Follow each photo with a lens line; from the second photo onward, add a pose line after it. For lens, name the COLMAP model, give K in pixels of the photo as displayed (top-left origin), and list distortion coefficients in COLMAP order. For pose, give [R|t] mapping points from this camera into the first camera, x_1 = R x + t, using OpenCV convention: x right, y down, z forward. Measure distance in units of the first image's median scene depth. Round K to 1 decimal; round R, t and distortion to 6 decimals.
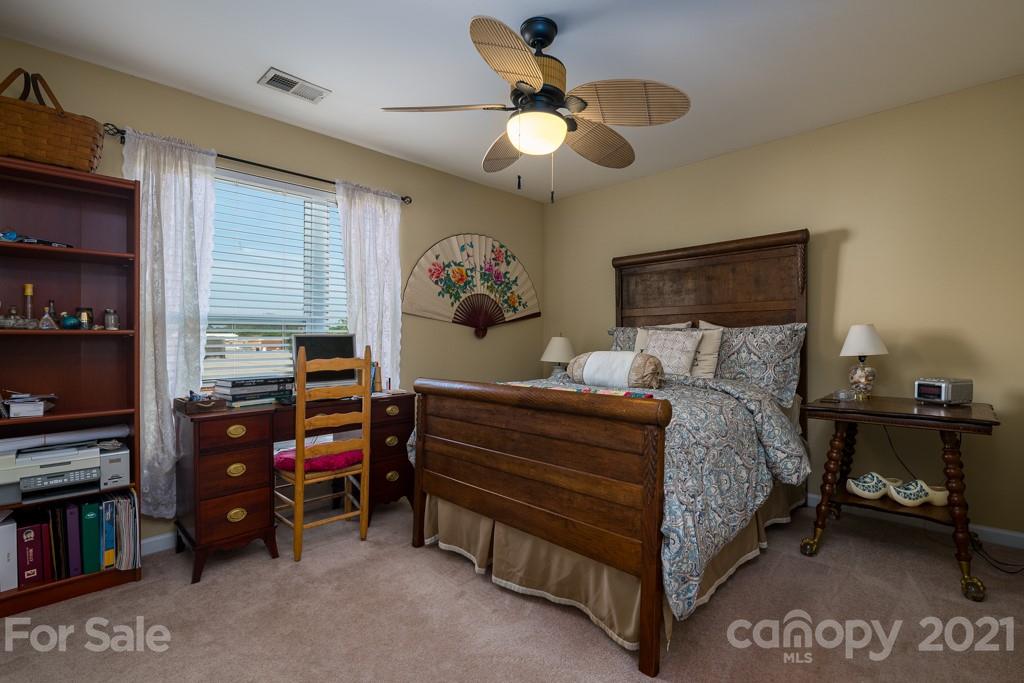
lens RADIAL K [[440.5, 0, 515.4], [0, 440.5, 345.4], [0, 0, 1]] dist [-0.000798, -0.004893]
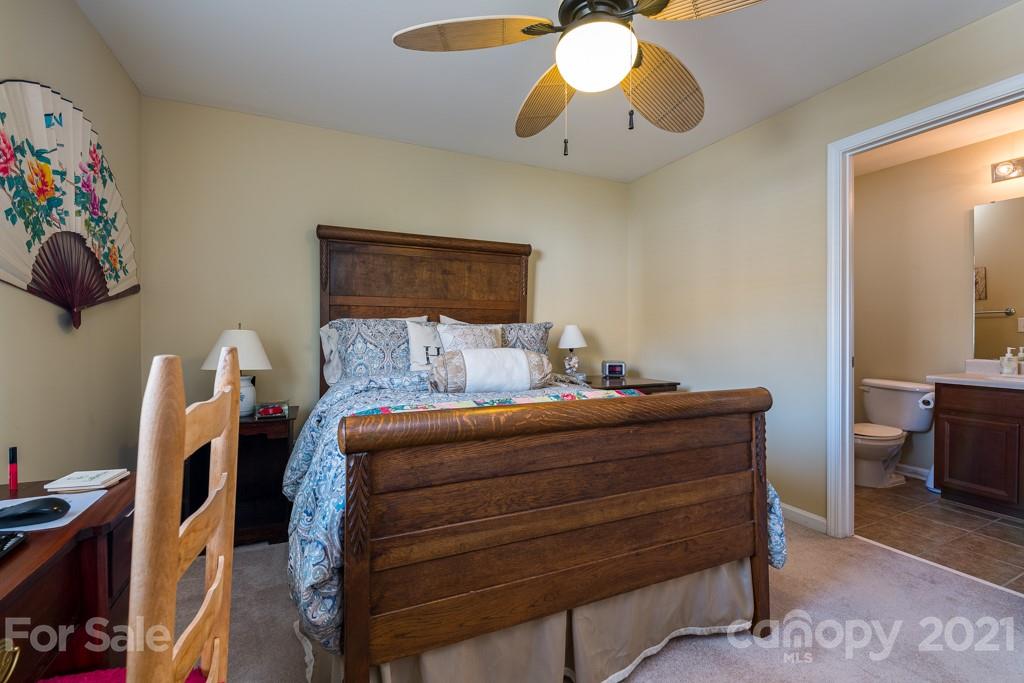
lens RADIAL K [[440.5, 0, 511.1], [0, 440.5, 338.3], [0, 0, 1]] dist [-0.000798, -0.004893]
pose [[0.375046, -0.000123, 0.927006, -0.407374], [0.008246, 0.999961, -0.003204, -0.001856], [-0.926970, 0.008845, 0.375032, 0.496091]]
